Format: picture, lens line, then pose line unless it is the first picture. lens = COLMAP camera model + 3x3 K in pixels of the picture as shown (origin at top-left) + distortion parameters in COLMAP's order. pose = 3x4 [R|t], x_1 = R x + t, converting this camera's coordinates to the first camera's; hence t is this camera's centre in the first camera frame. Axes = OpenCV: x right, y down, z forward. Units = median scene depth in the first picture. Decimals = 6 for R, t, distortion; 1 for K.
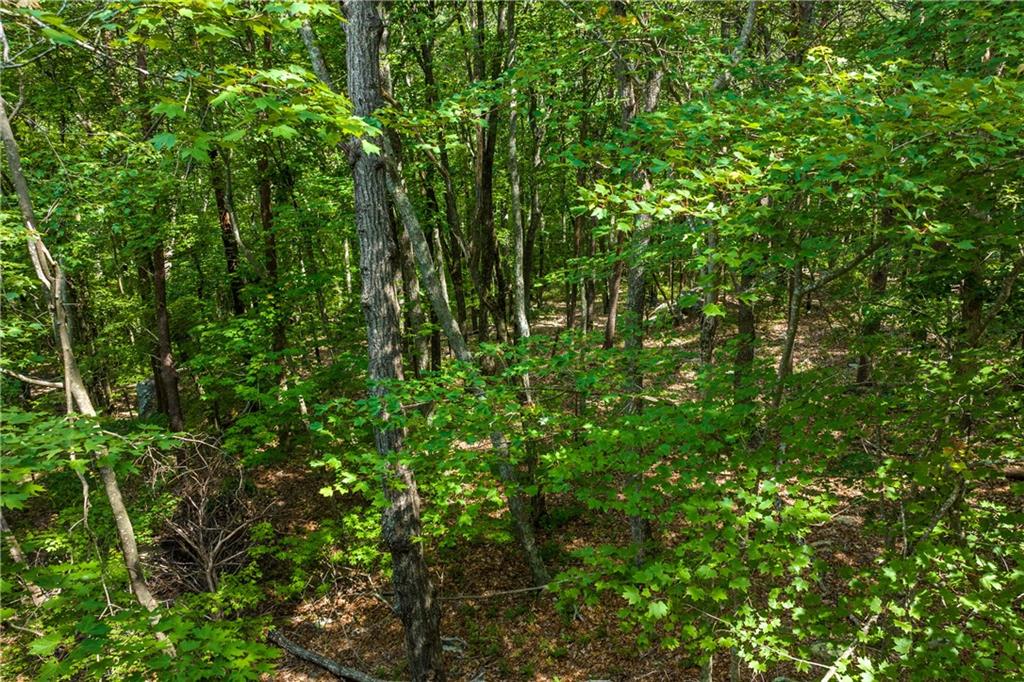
lens RADIAL K [[806.6, 0, 512.0], [0, 806.6, 341.0], [0, 0, 1]] dist [0.083821, 0.001781]
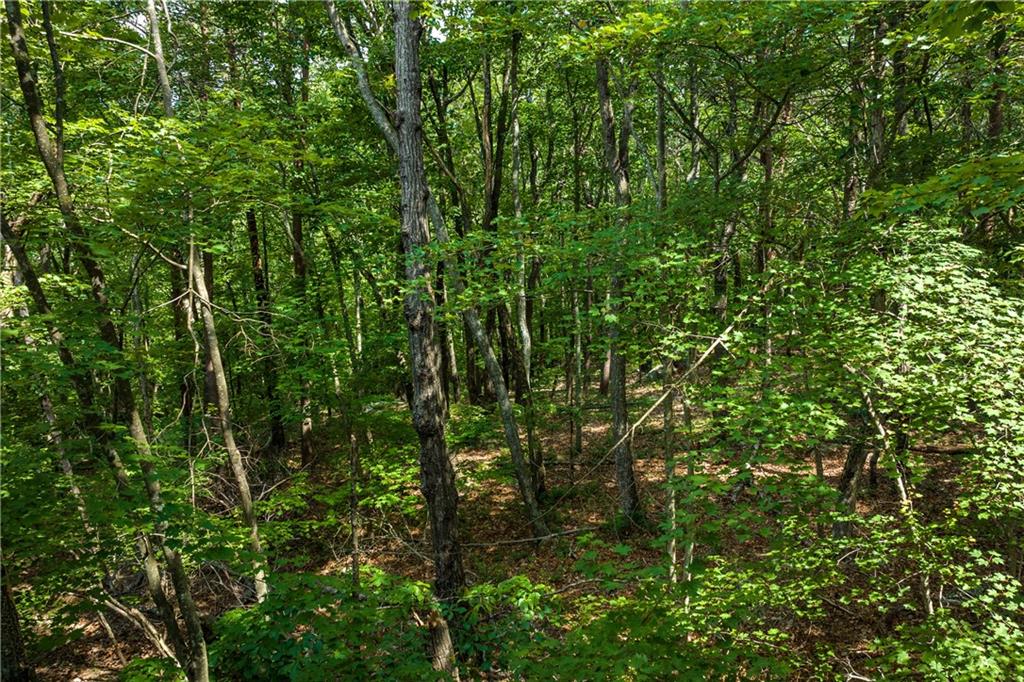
lens RADIAL K [[806.6, 0, 512.0], [0, 806.6, 341.0], [0, 0, 1]] dist [0.083821, 0.001781]
pose [[0.999996, 0.001441, -0.002462, -0.002167], [-0.001760, 0.990872, -0.134793, 0.199150], [0.002245, 0.134797, 0.990871, -0.179571]]
